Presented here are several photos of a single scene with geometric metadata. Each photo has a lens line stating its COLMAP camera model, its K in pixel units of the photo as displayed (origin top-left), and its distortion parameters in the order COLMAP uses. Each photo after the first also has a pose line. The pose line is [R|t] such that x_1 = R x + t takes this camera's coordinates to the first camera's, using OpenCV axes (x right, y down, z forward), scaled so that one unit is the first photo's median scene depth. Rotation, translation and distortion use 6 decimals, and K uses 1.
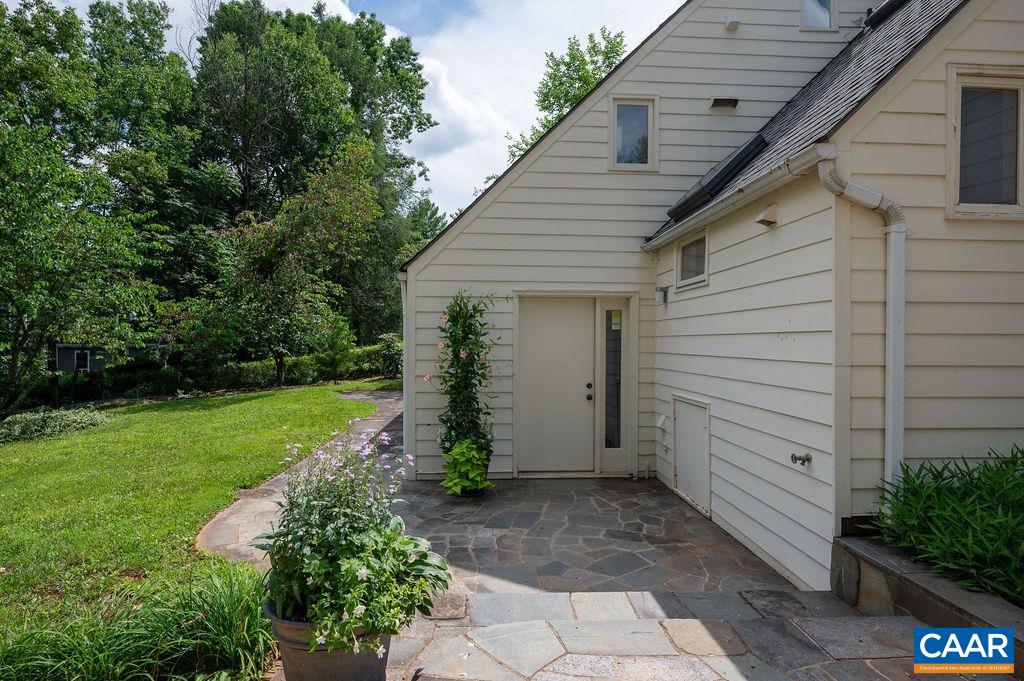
lens RADIAL K [[573.0, 0, 512.0], [0, 573.0, 340.5], [0, 0, 1]] dist [0.000486, 0.000557]
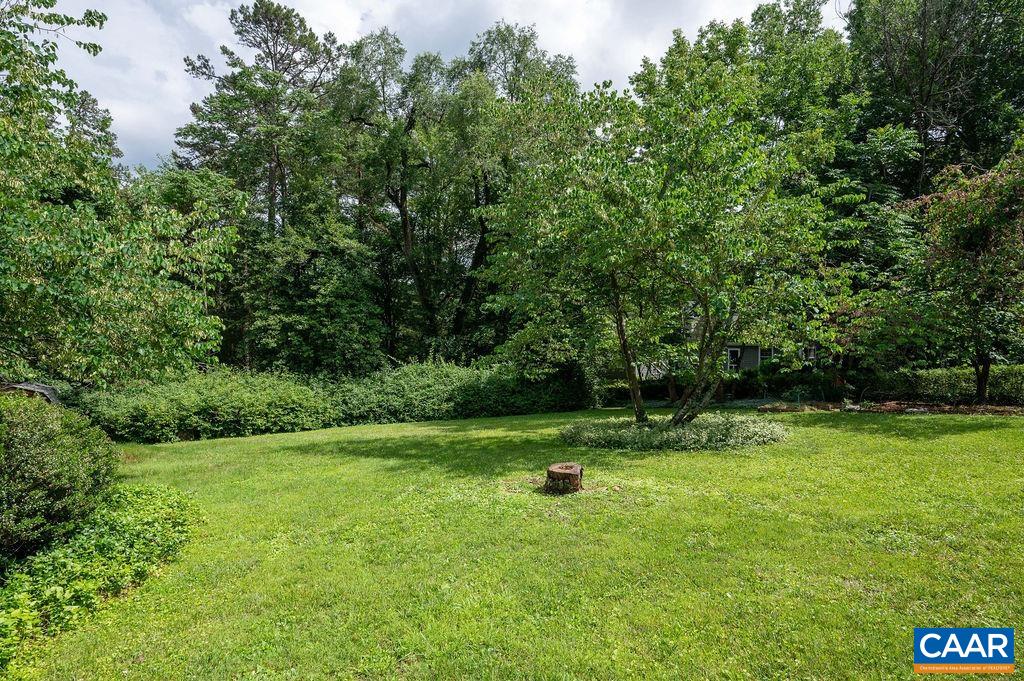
lens RADIAL K [[545.7, 0, 512.0], [0, 545.7, 340.5], [0, 0, 1]] dist [0.002555, 0.000442]
pose [[0.525611, 0.006763, -0.850698, -0.150444], [-0.003922, 0.999977, 0.005526, -0.004128], [0.850716, 0.000432, 0.525625, 0.145165]]
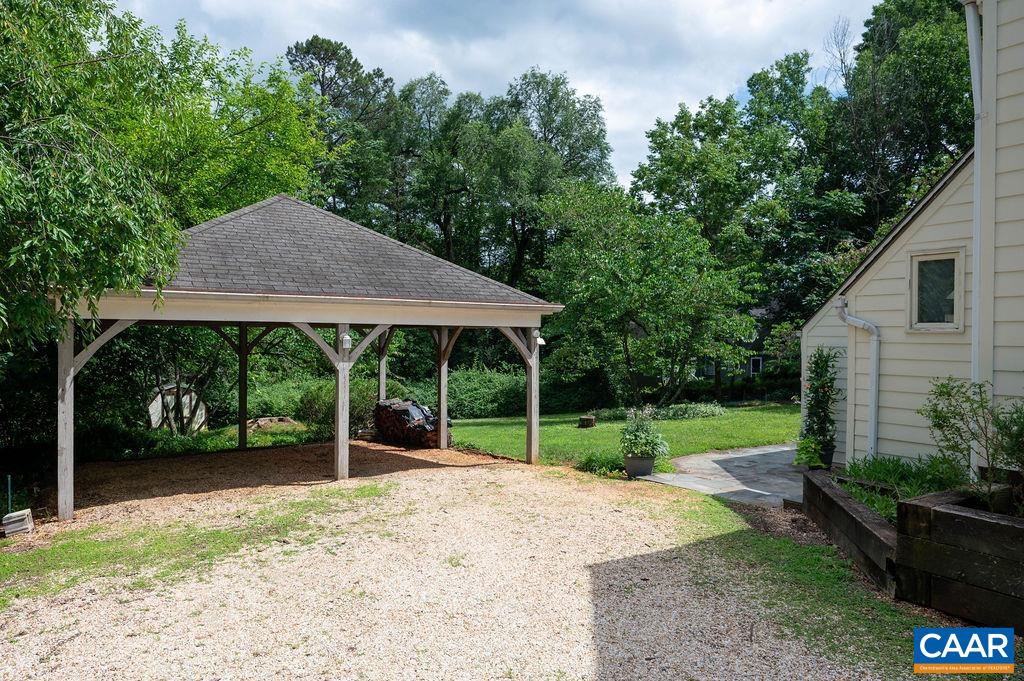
lens RADIAL K [[696.4, 0, 512.0], [0, 696.4, 340.5], [0, 0, 1]] dist [-0.006506, -0.001768]
pose [[0.505595, 0.006206, -0.862749, 0.360572], [-0.006855, 0.999971, 0.003176, -0.030696], [0.862744, 0.004308, 0.505623, -0.228930]]
